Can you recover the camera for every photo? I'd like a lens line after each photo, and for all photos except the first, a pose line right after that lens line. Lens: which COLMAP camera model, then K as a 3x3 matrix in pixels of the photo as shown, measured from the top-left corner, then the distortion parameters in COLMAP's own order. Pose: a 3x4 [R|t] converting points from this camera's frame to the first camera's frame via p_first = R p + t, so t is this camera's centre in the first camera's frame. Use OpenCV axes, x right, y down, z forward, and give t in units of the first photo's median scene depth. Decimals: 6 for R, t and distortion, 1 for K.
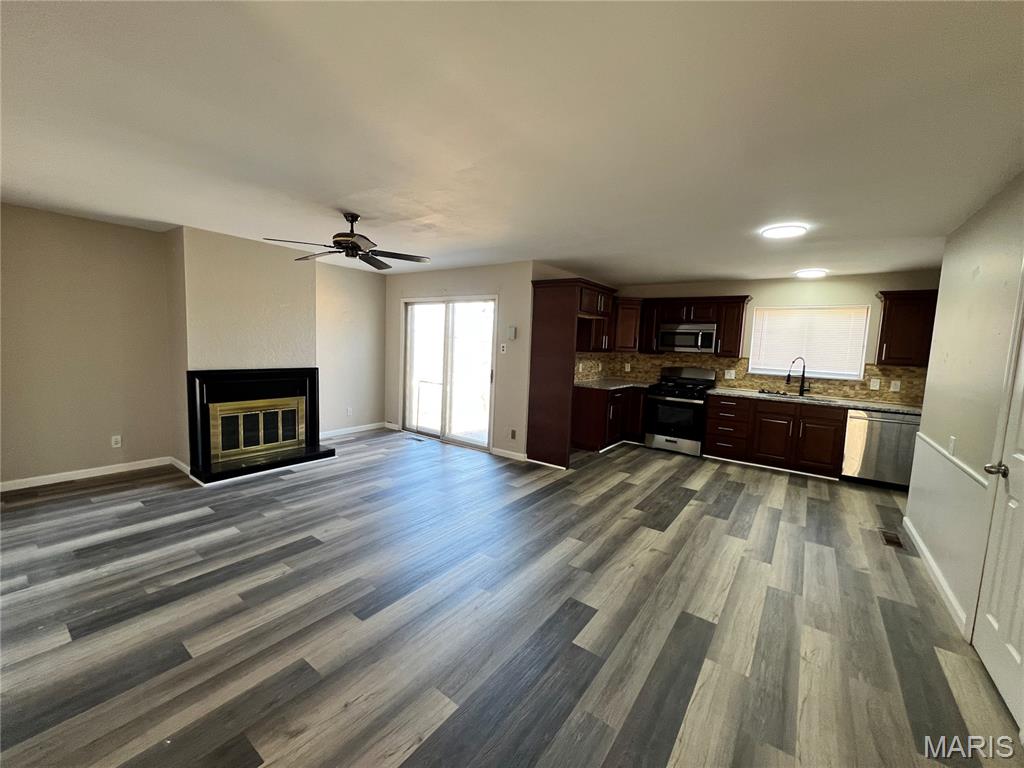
lens RADIAL K [[408.7, 0, 511.0], [0, 408.7, 380.8], [0, 0, 1]] dist [-0.000288, -0.000011]
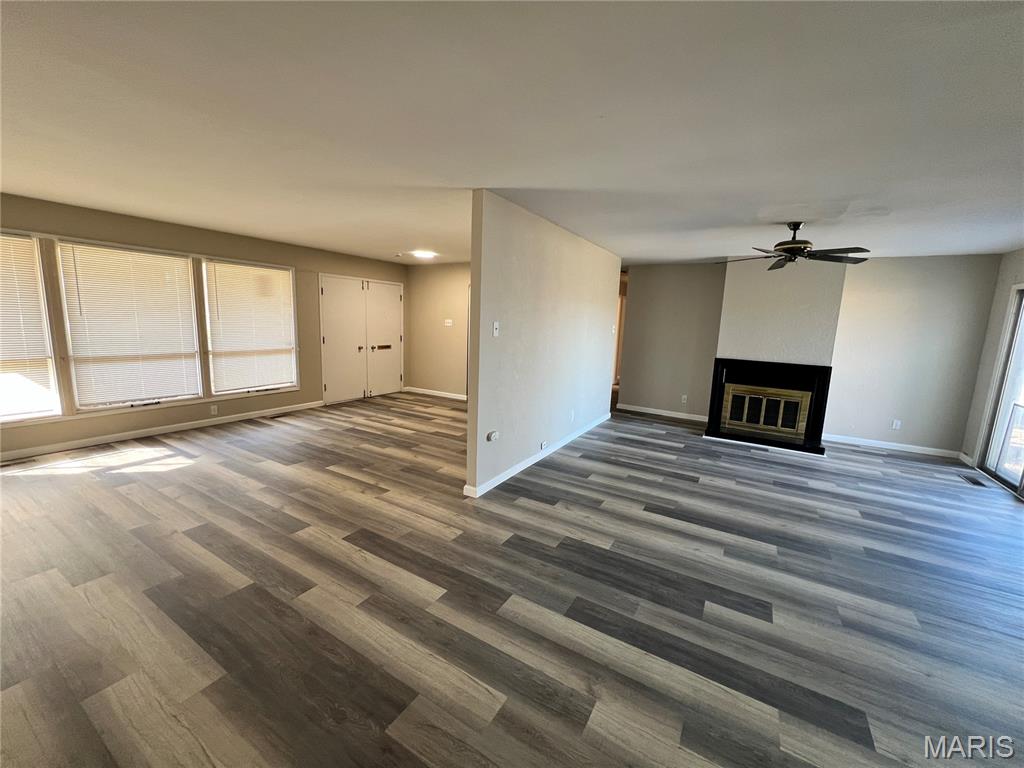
lens RADIAL K [[408.7, 0, 511.0], [0, 408.7, 380.8], [0, 0, 1]] dist [-0.000288, -0.000011]
pose [[0.093598, 0.114180, -0.989041, 0.509604], [-0.128086, 0.986528, 0.101768, 0.001111], [0.987336, 0.117157, 0.106962, 0.128331]]
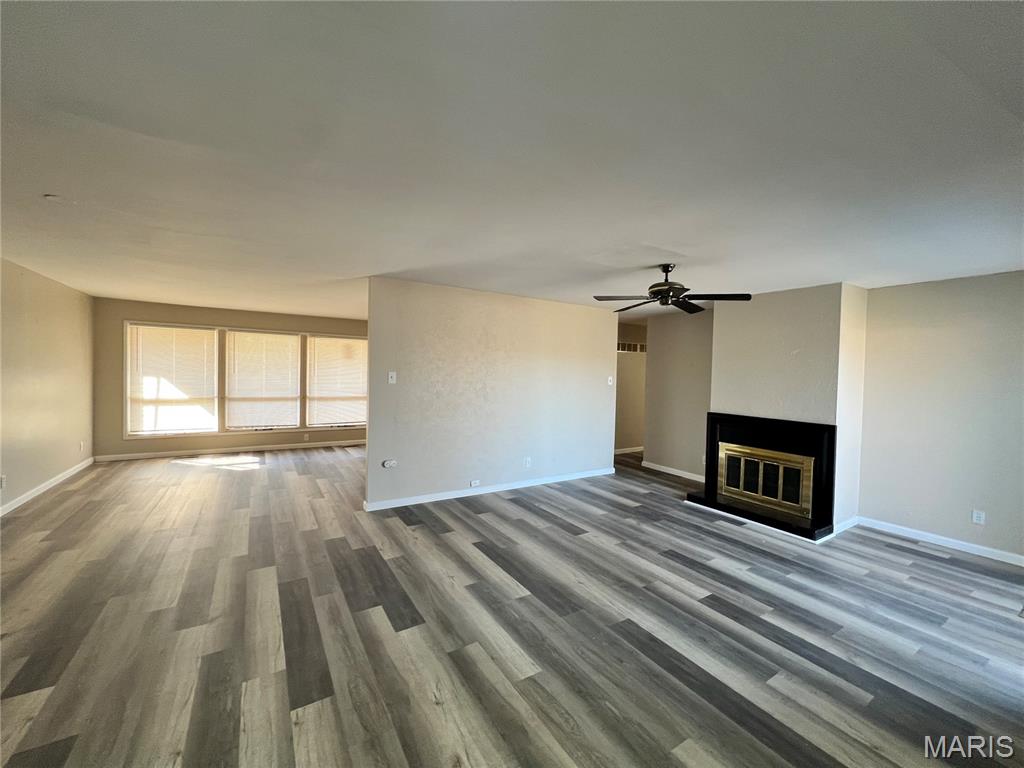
lens RADIAL K [[408.7, 0, 511.0], [0, 408.7, 380.8], [0, 0, 1]] dist [-0.000288, -0.000011]
pose [[-0.366318, -0.027574, -0.930081, 0.543967], [-0.126905, 0.991701, 0.020582, -0.061028], [0.921795, 0.125571, -0.366777, 0.789043]]
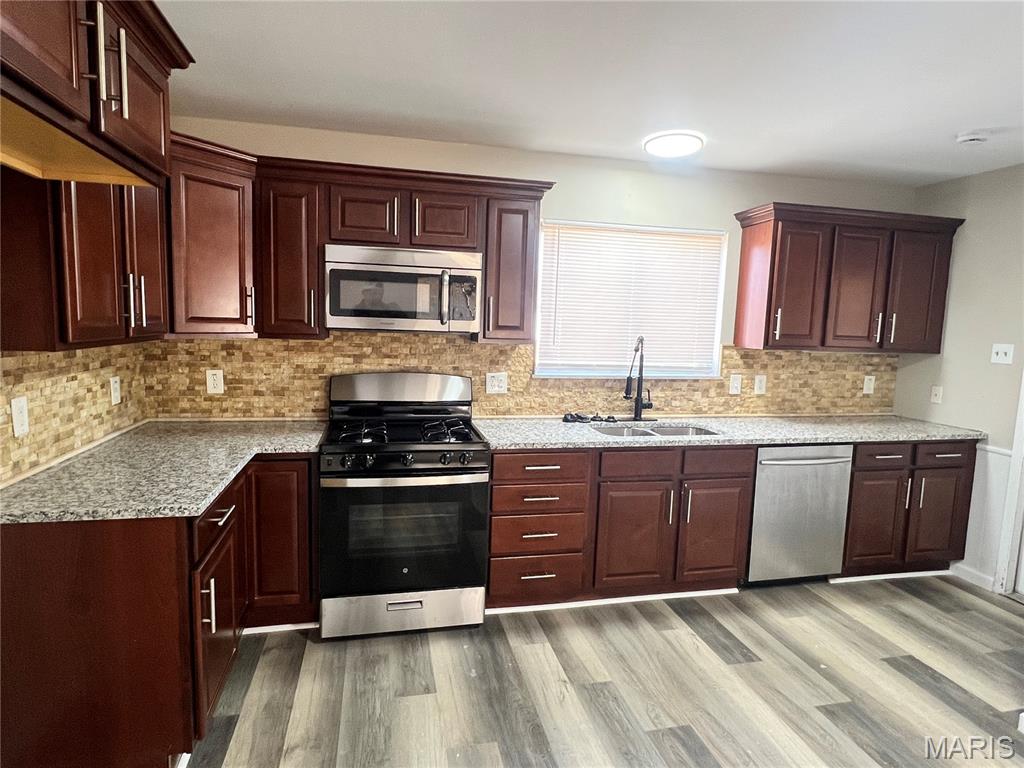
lens RADIAL K [[567.4, 0, 509.4], [0, 567.4, 387.4], [0, 0, 1]] dist [-0.001162, -0.000145]
pose [[0.651159, -0.106424, 0.751442, 0.154748], [0.065586, 0.994306, 0.083986, -0.075486], [-0.756102, -0.005404, 0.654432, 0.811812]]
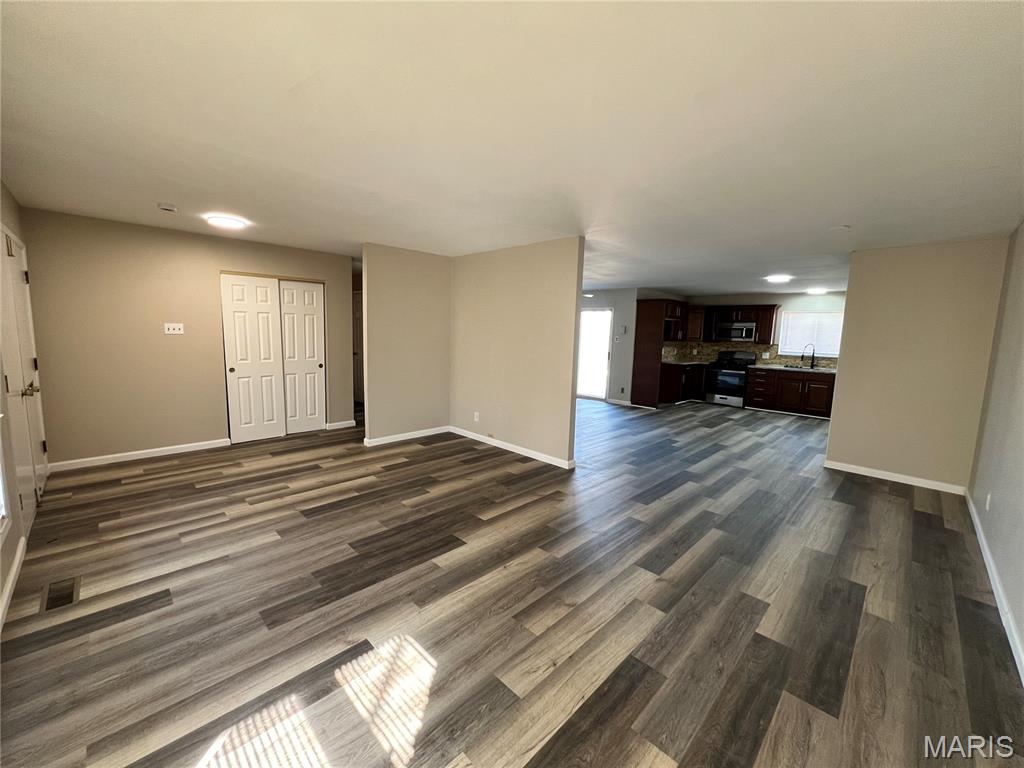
lens RADIAL K [[408.7, 0, 511.0], [0, 408.7, 380.8], [0, 0, 1]] dist [-0.000288, -0.000011]
pose [[0.989108, 0.009585, -0.146880, -0.232027], [-0.006777, 0.999785, 0.019606, 0.071563], [0.147037, -0.018397, 0.988960, -0.842147]]
